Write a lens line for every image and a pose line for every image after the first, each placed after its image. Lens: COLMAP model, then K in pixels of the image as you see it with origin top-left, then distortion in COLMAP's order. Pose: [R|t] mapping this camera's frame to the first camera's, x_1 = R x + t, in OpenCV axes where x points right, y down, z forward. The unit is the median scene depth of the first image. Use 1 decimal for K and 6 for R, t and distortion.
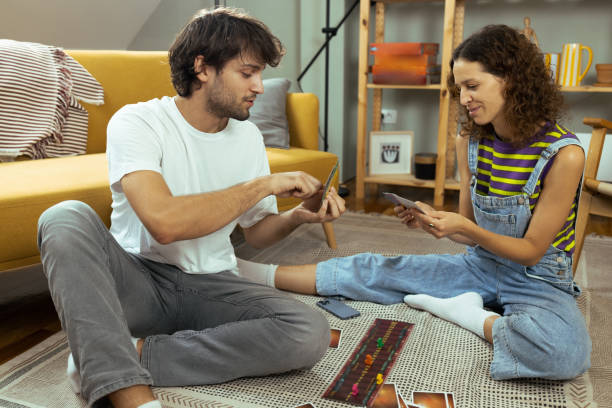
lens RADIAL K [[575.3, 0, 305.6], [0, 575.3, 214.8], [0, 0, 1]] dist [-0.030759, 0.000000]
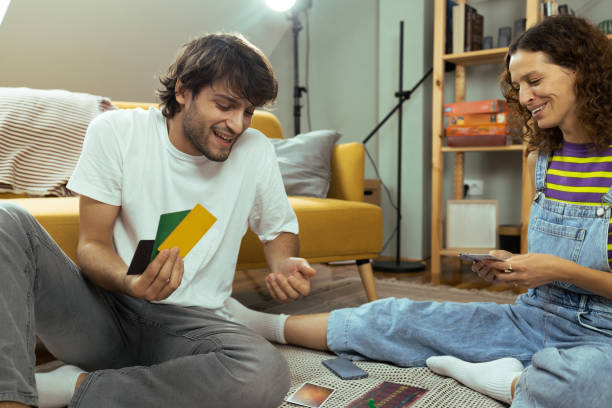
lens RADIAL K [[578.9, 0, 310.4], [0, 578.9, 219.6], [0, 0, 1]] dist [-0.014887, 0.000000]
pose [[0.976822, 0.014219, -0.213579, 0.110672], [-0.050754, 0.984723, -0.166569, 0.056339], [0.207948, 0.173548, 0.962621, 0.091694]]
